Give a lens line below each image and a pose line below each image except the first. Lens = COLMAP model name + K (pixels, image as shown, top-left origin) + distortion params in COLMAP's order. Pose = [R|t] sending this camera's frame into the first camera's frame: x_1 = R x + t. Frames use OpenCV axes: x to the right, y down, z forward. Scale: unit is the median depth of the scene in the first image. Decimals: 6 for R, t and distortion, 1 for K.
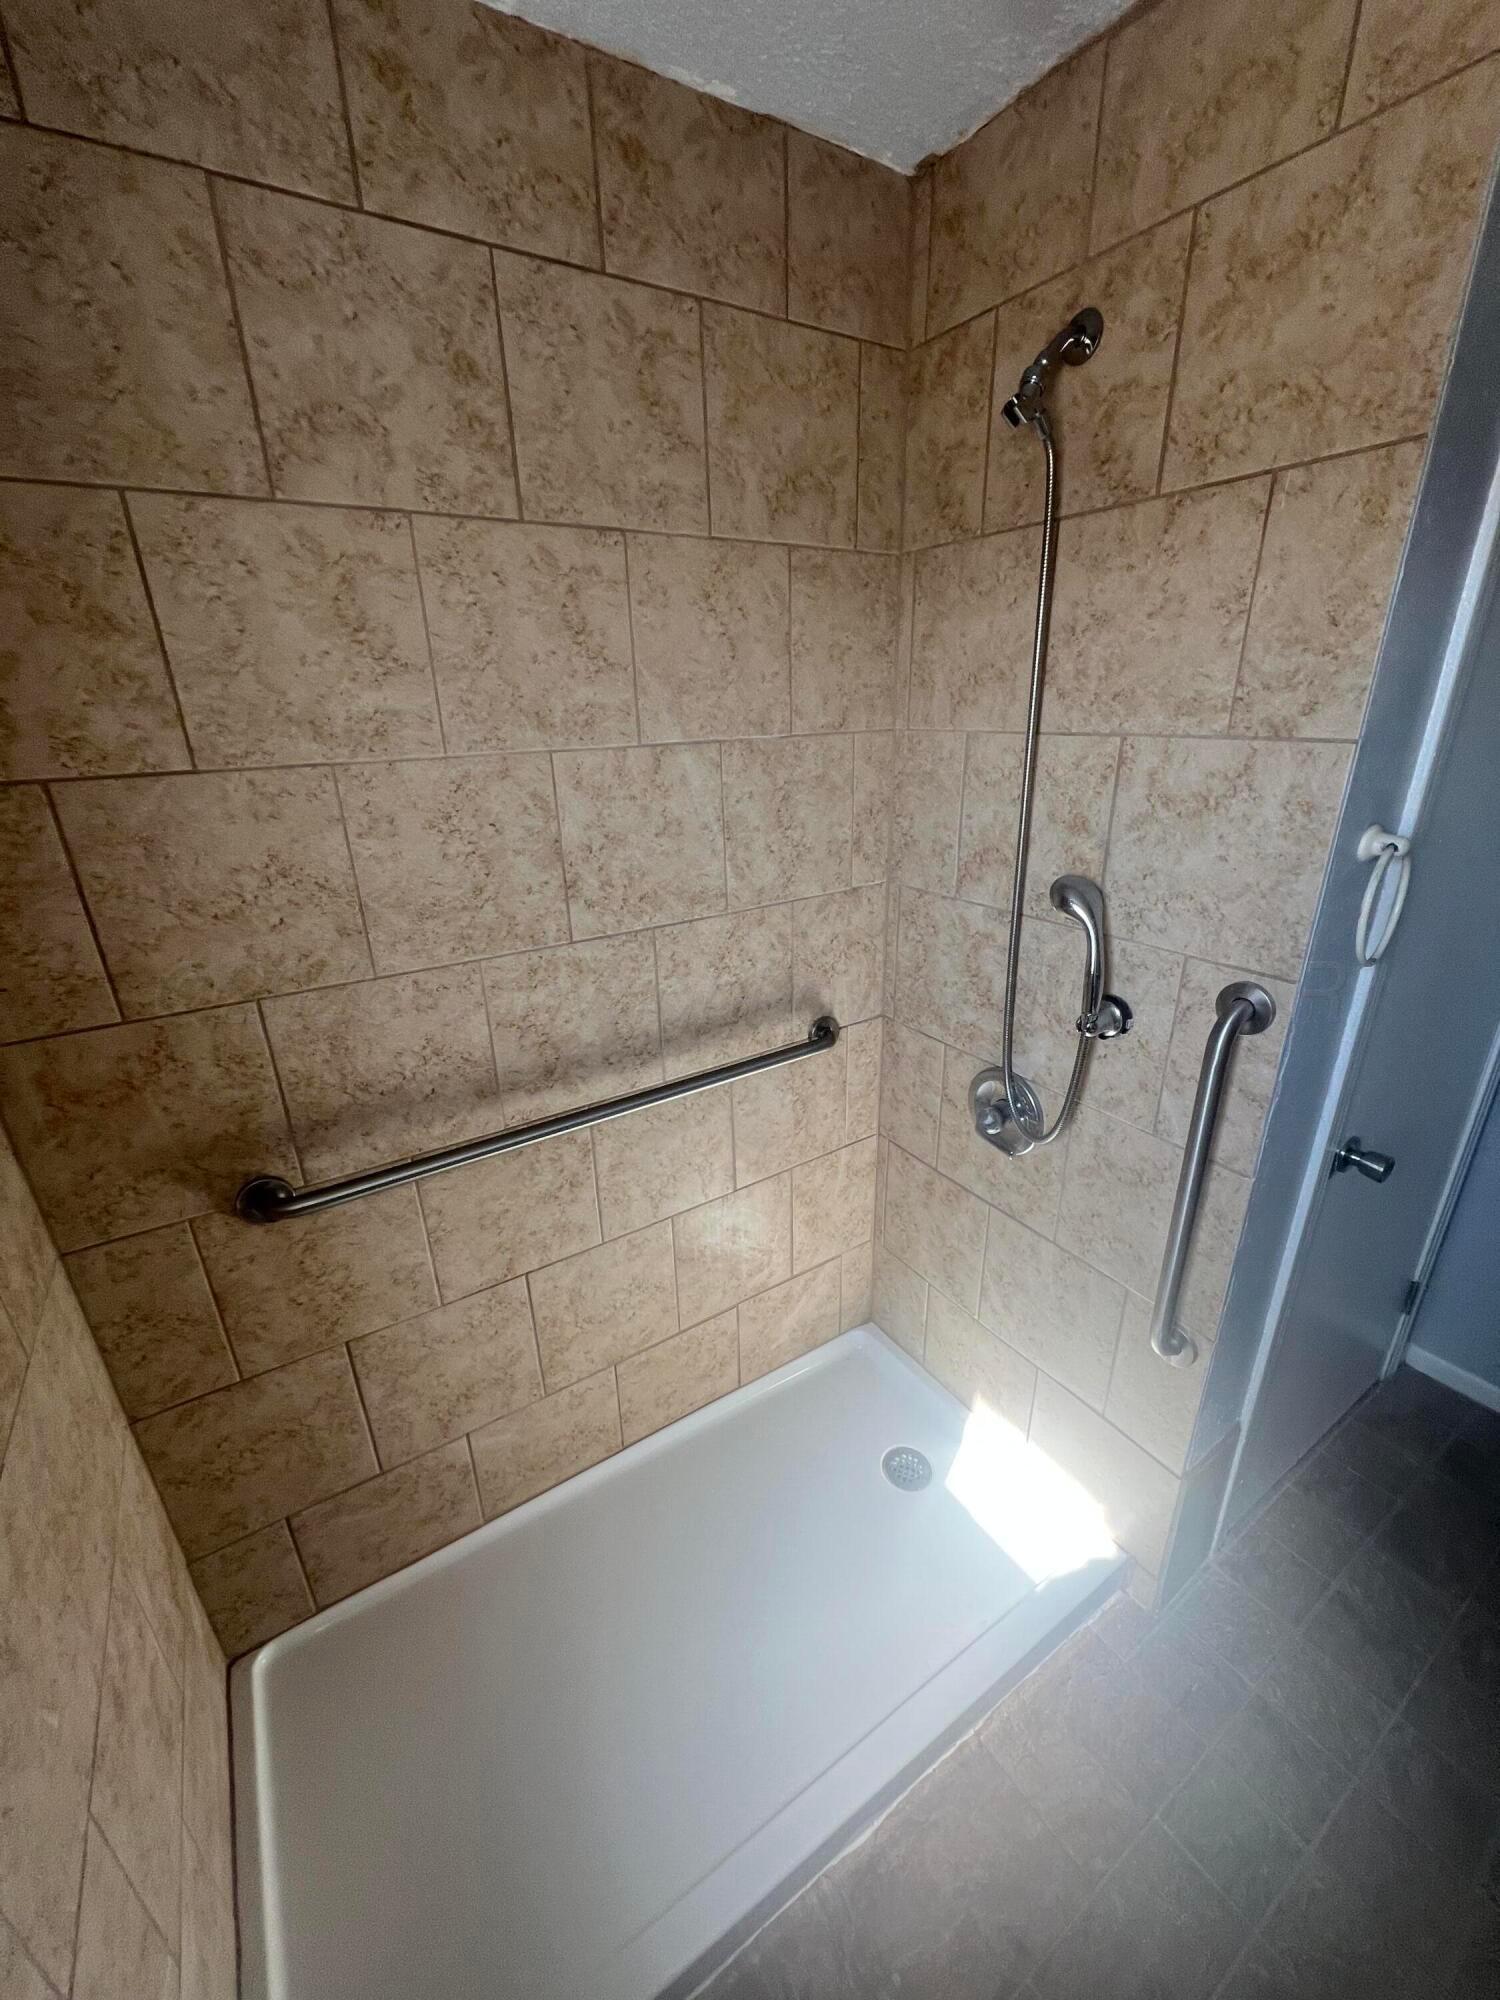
lens RADIAL K [[803.4, 0, 763.2], [0, 803.4, 996.7], [0, 0, 1]] dist [-0.002391, 0.000972]
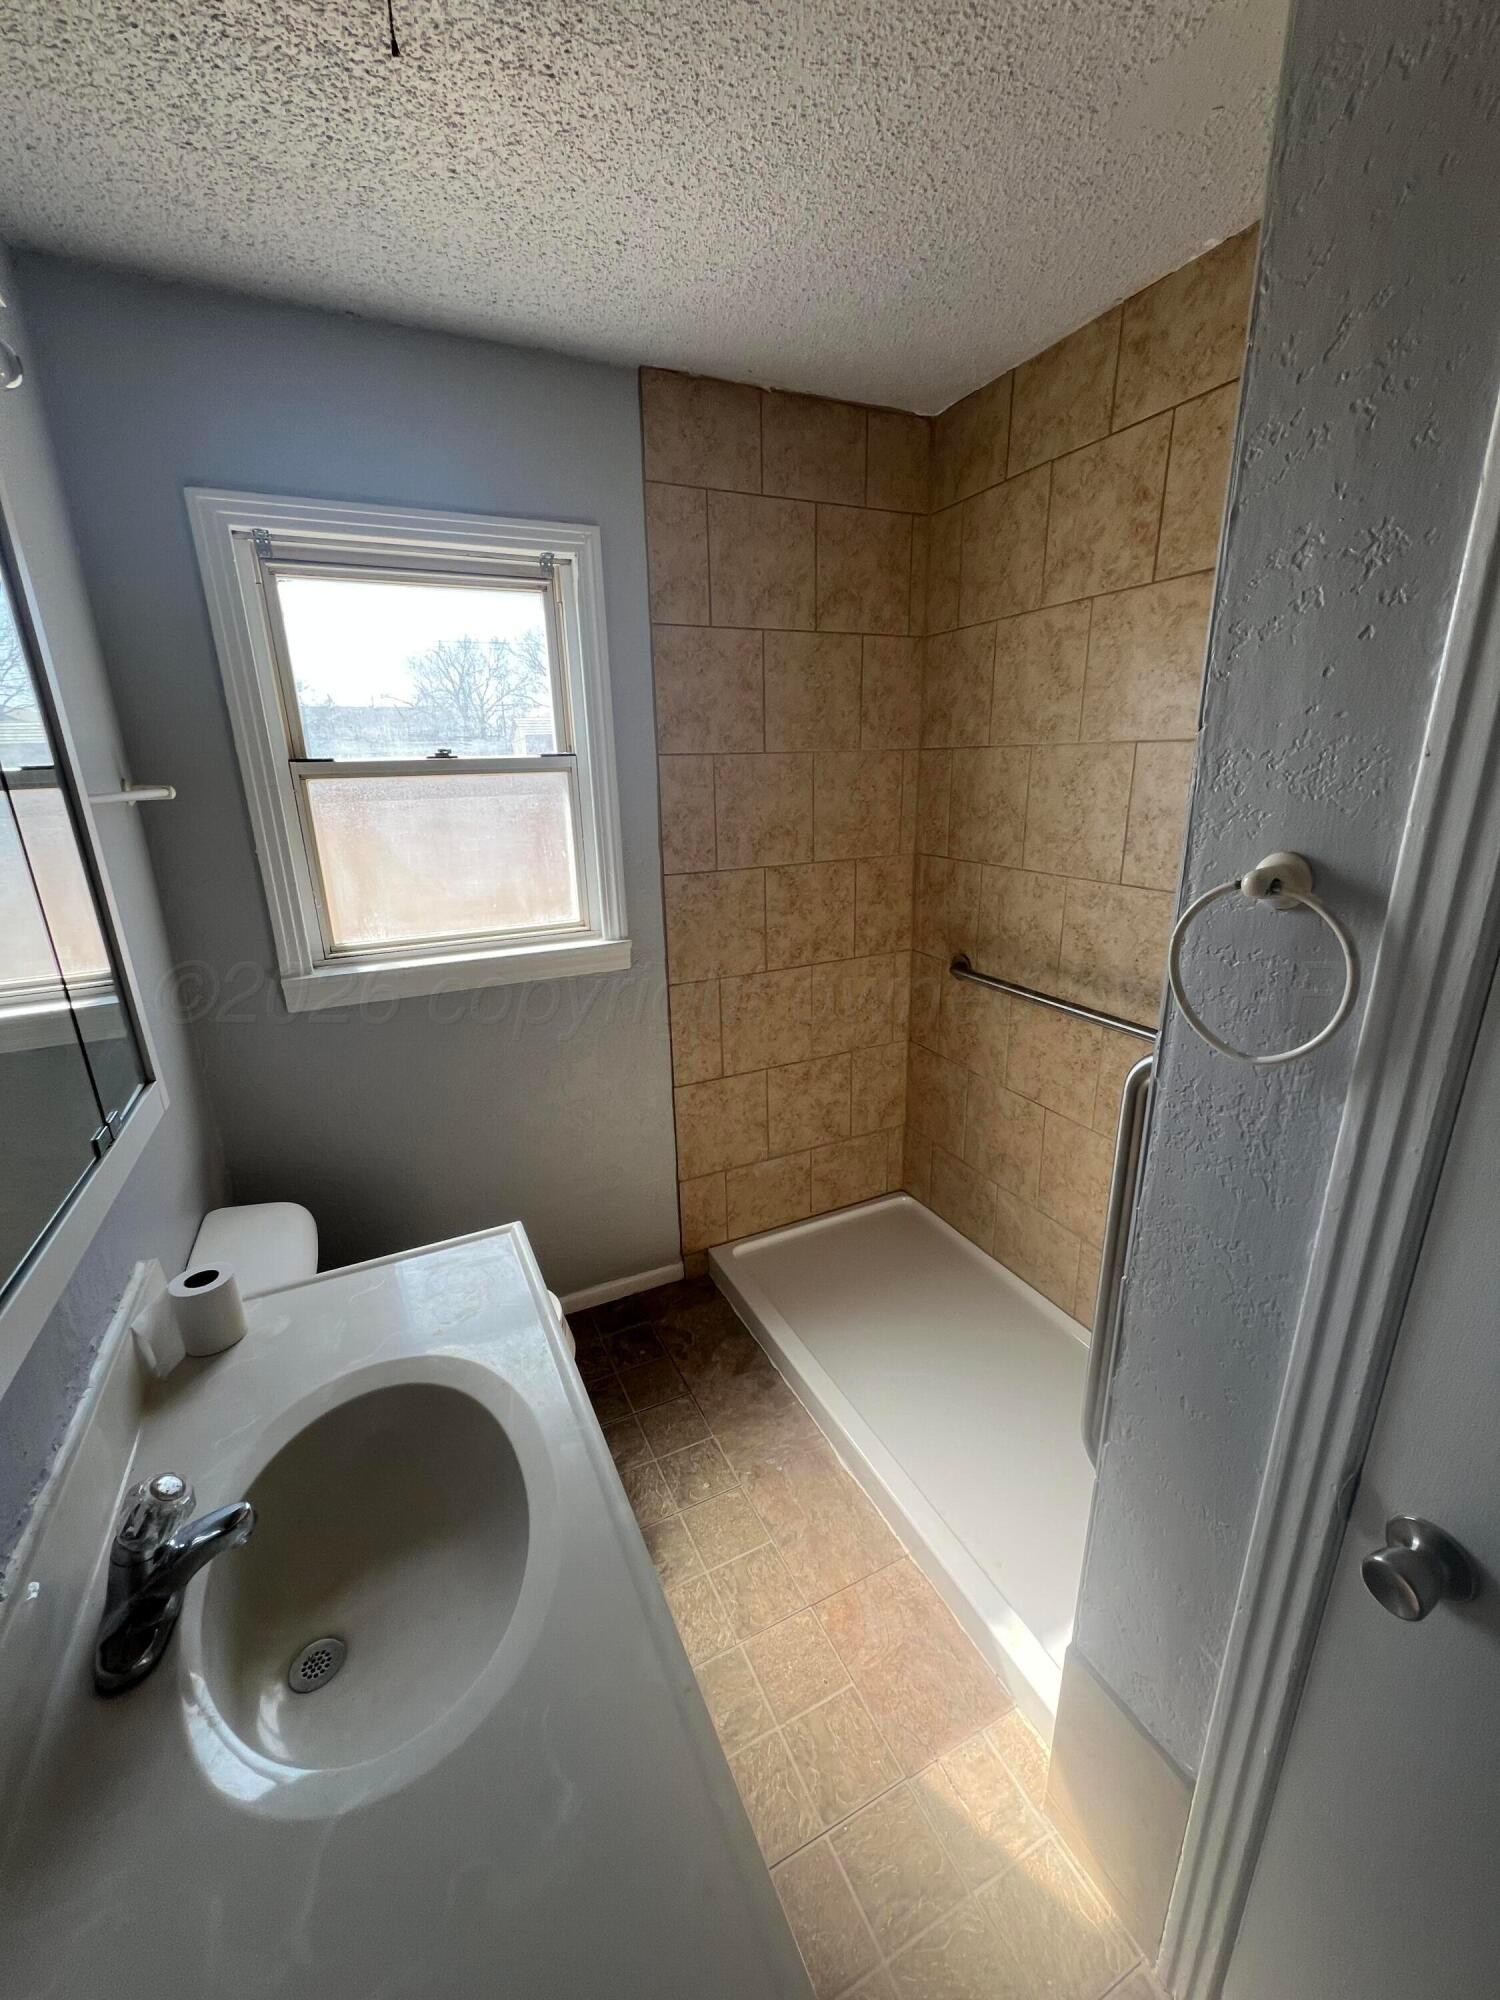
lens RADIAL K [[803.4, 0, 762.5], [0, 803.4, 1005.9], [0, 0, 1]] dist [-0.002391, 0.000972]
pose [[-0.115580, 0.308198, -0.944275, 1.398187], [-0.338345, 0.881580, 0.329149, -0.153335], [0.933897, 0.357534, 0.002384, 0.607403]]
